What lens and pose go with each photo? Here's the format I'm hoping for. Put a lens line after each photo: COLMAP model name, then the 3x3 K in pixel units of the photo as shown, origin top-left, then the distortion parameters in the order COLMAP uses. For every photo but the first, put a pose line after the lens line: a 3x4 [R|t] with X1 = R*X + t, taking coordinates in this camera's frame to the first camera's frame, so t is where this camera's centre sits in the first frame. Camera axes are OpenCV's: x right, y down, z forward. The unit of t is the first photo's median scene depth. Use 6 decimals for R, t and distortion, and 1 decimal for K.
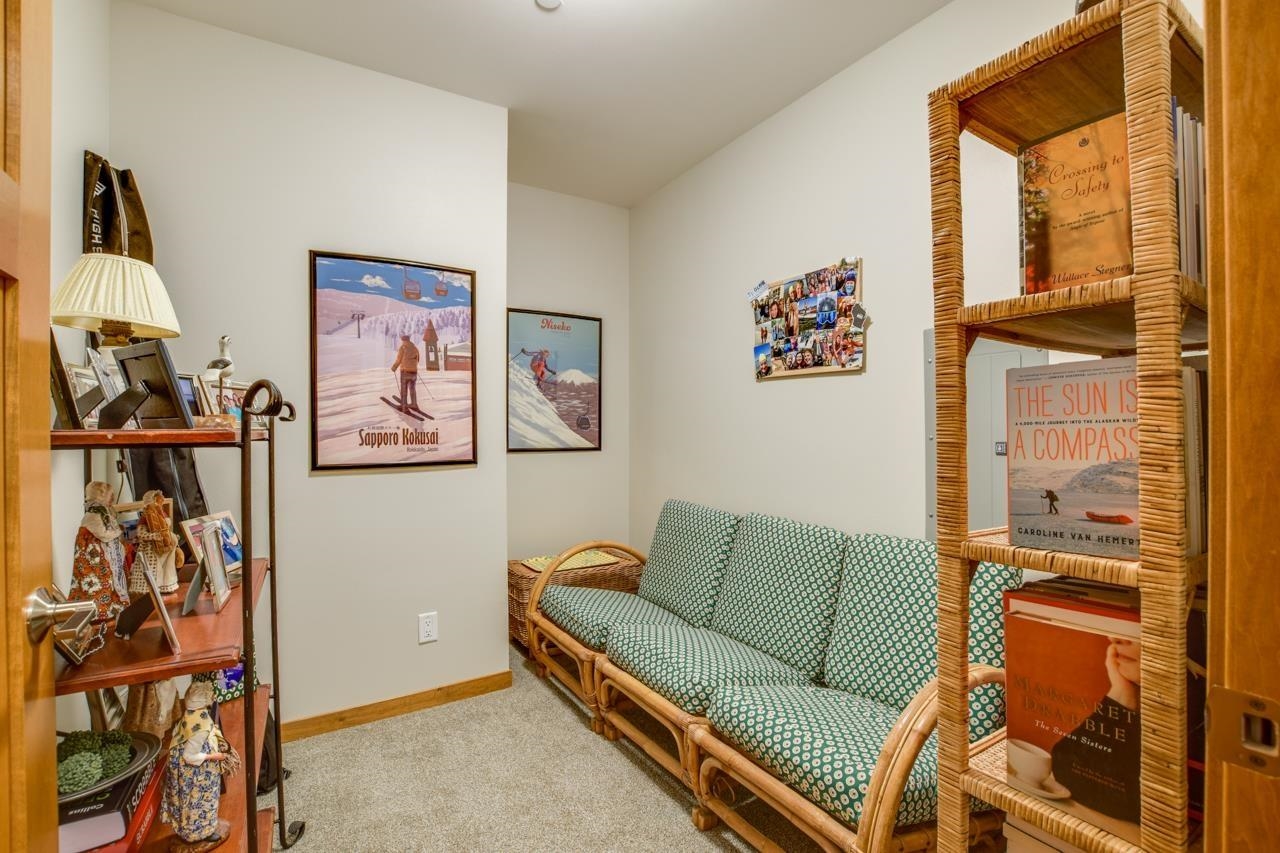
lens RADIAL K [[566.8, 0, 637.9], [0, 566.8, 425.9], [0, 0, 1]] dist [-0.028061, 0.000772]
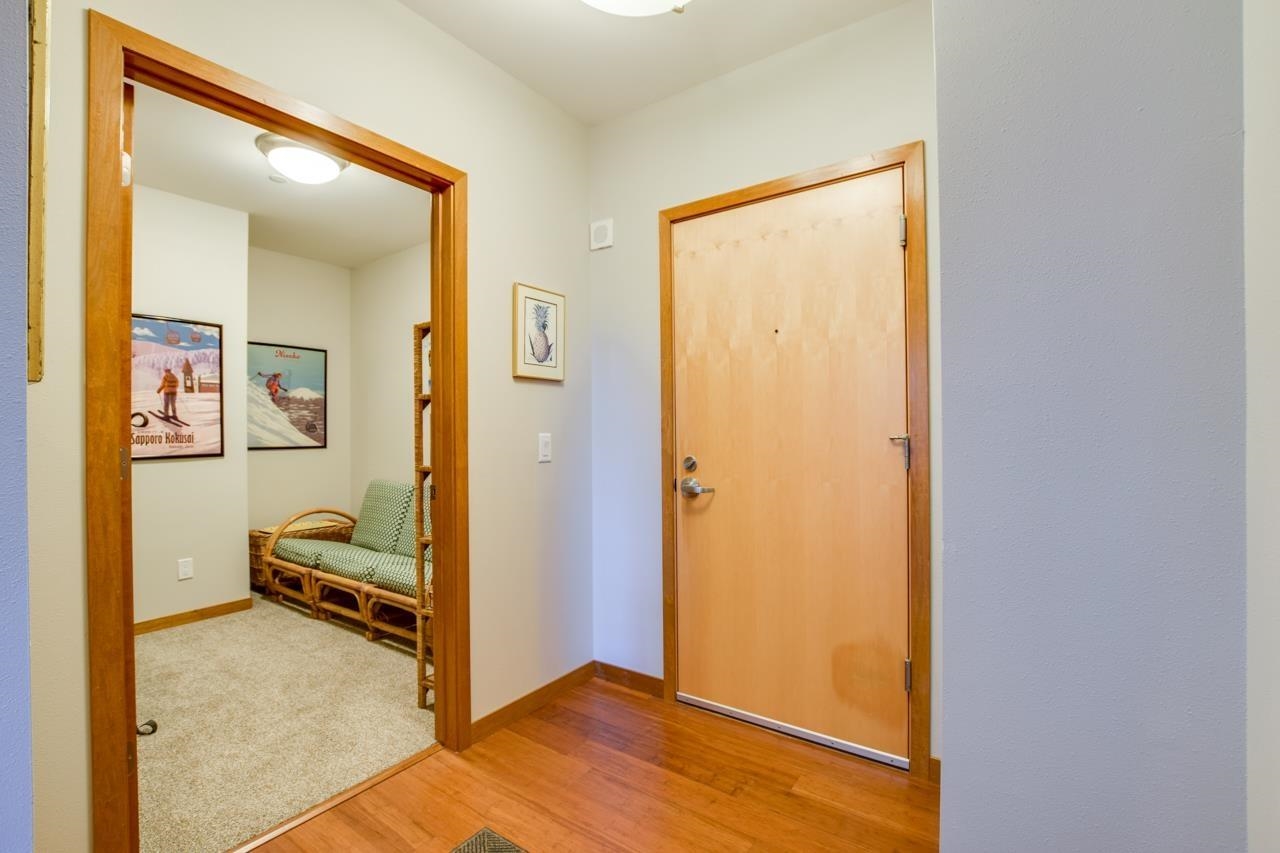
lens RADIAL K [[566.8, 0, 642.1], [0, 566.8, 429.4], [0, 0, 1]] dist [-0.028061, 0.000772]
pose [[0.918941, -0.001048, 0.394394, 0.145638], [0.000510, 0.999999, 0.001468, -0.004137], [-0.394395, -0.001148, 0.918940, -0.781472]]
